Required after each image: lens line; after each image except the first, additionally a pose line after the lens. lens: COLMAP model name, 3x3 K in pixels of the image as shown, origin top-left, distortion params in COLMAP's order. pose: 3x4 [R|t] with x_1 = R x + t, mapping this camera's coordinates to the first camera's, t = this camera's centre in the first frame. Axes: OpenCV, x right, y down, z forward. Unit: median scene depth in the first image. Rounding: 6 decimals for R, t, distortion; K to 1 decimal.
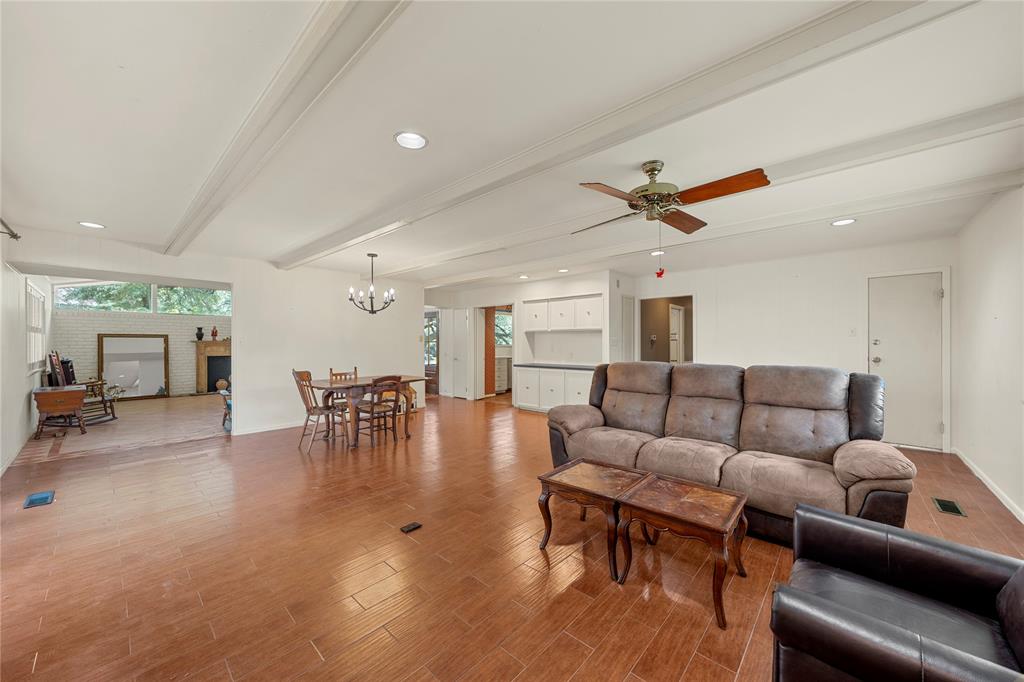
lens RADIAL K [[376.7, 0, 513.6], [0, 376.7, 345.3], [0, 0, 1]] dist [0.000260, -0.000015]
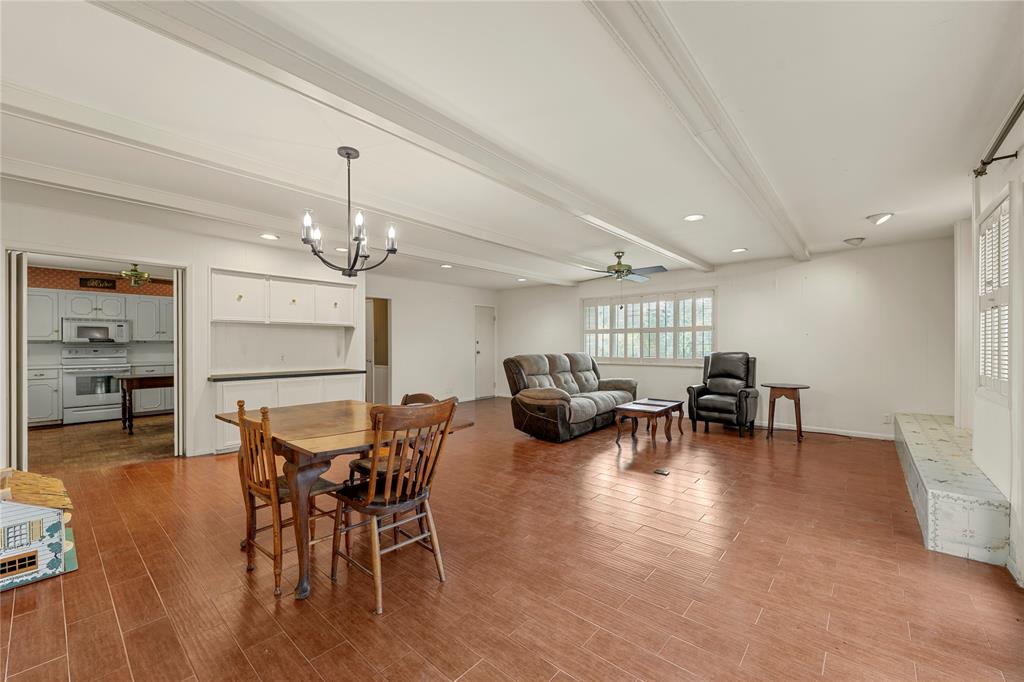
lens RADIAL K [[405.5, 0, 514.2], [0, 405.5, 345.6], [0, 0, 1]] dist [-0.000486, 0.000050]
pose [[-0.027422, 0.000800, 0.999624, -0.740329], [0.007825, 0.999969, -0.000585, 0.007720], [-0.999593, 0.007806, -0.027428, 0.673970]]
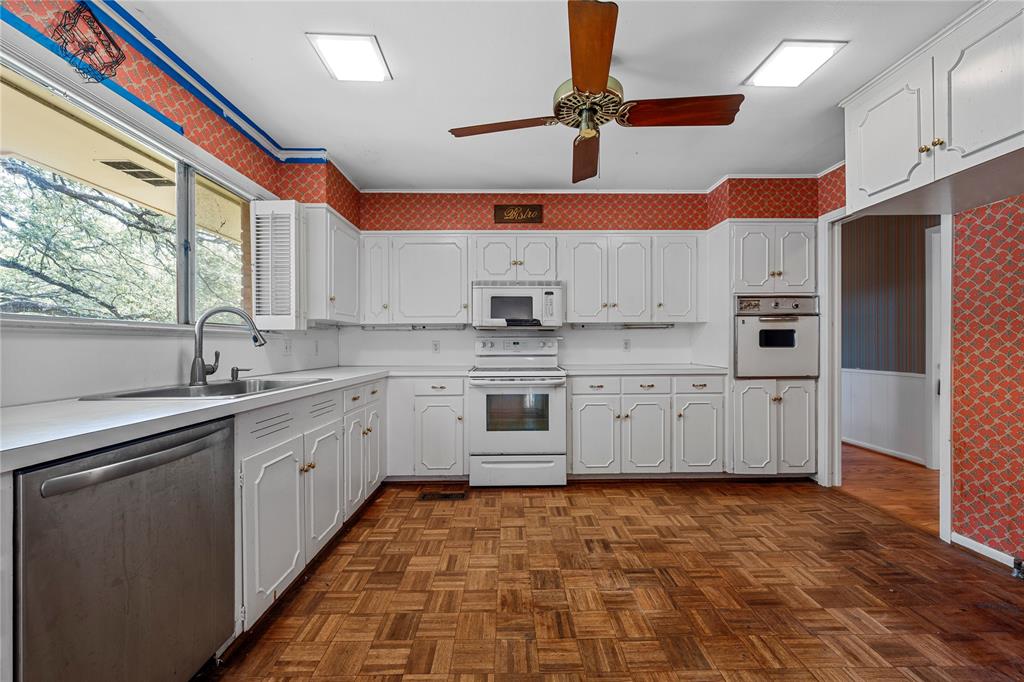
lens RADIAL K [[396.5, 0, 516.7], [0, 396.5, 342.8], [0, 0, 1]] dist [-0.000291, -0.000057]
pose [[0.721888, 0.002016, 0.692007, 0.005407], [0.004488, 0.999961, -0.007594, 0.016623], [-0.691996, 0.008588, 0.721850, 1.374447]]
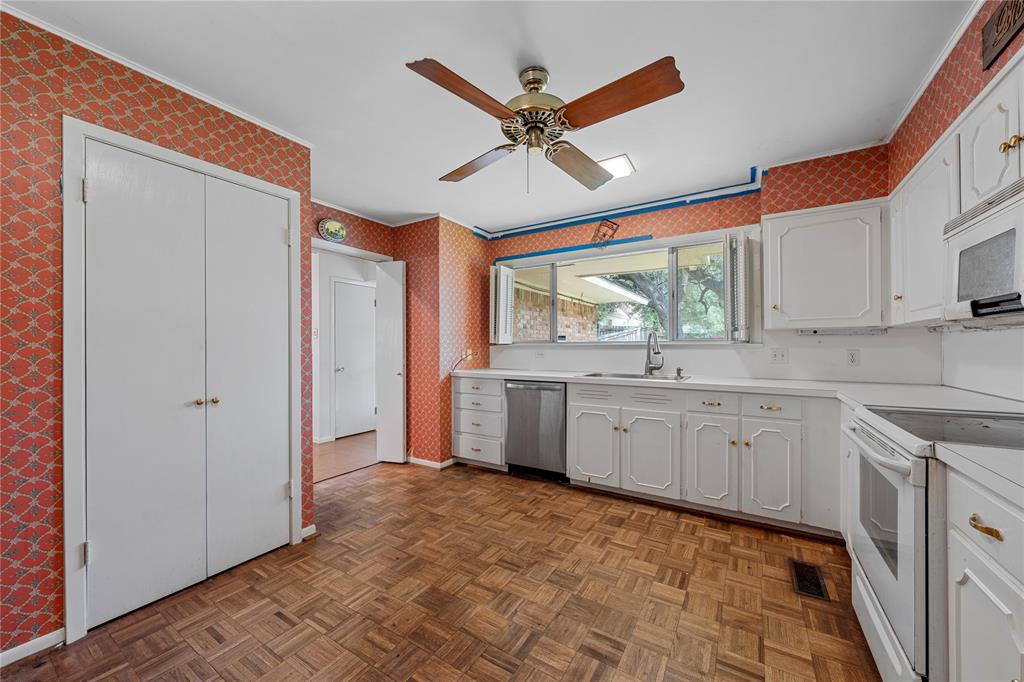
lens RADIAL K [[376.7, 0, 513.6], [0, 376.7, 345.3], [0, 0, 1]] dist [0.000260, -0.000015]
pose [[0.184066, -0.003020, -0.982909, 0.541131], [0.000135, 0.999995, -0.003047, 0.005502], [0.982914, 0.000429, 0.184066, 1.485653]]
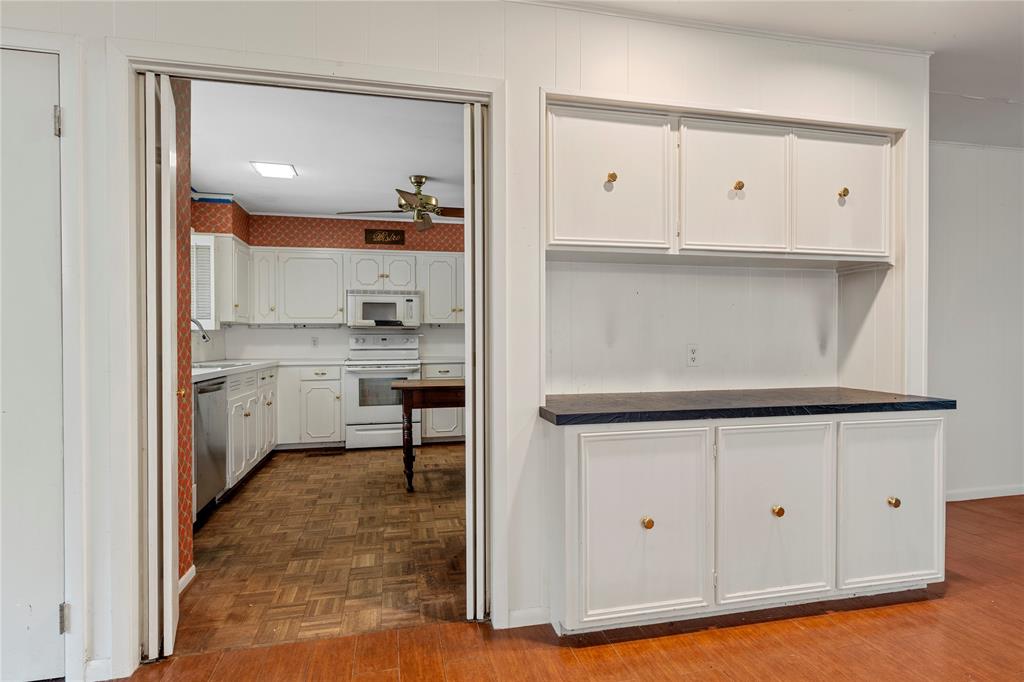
lens RADIAL K [[545.5, 0, 512.0], [0, 545.5, 341.0], [0, 0, 1]] dist [0.020945, 0.000063]
pose [[0.571855, -0.002018, 0.820352, -0.278632], [0.006695, 0.999975, -0.002207, 0.019483], [-0.820327, 0.006755, 0.571854, 1.030094]]
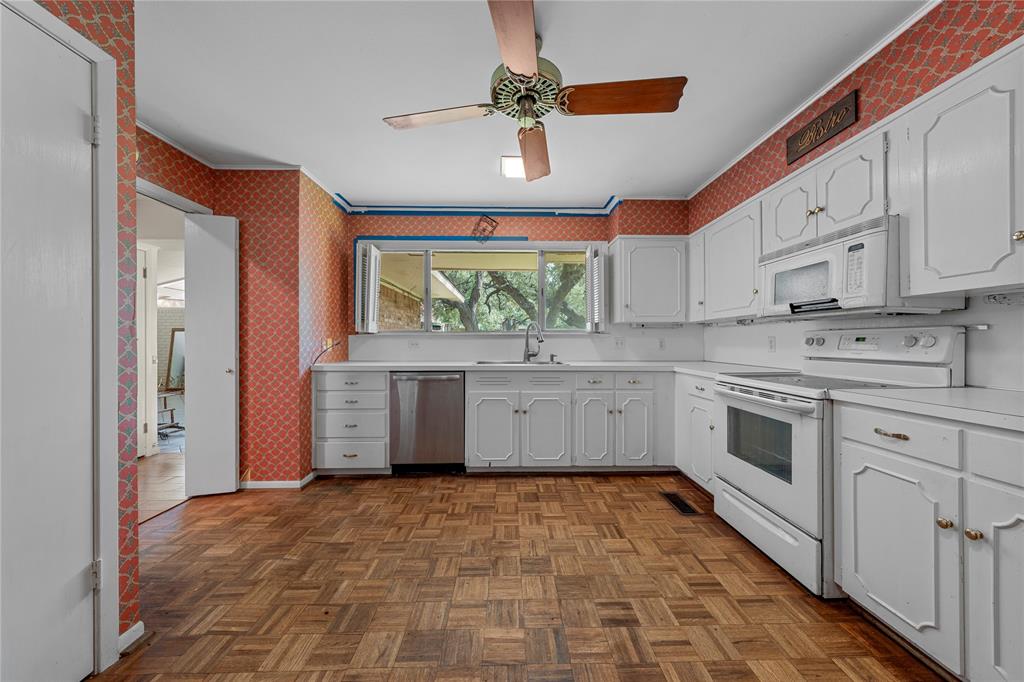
lens RADIAL K [[349.5, 0, 512.0], [0, 349.5, 341.0], [0, 0, 1]] dist [-0.001054, -0.000264]
pose [[0.688458, -0.001630, -0.725274, 0.435128], [-0.001536, 0.999992, -0.003705, 0.015839], [0.725275, 0.003665, 0.688450, 1.370940]]
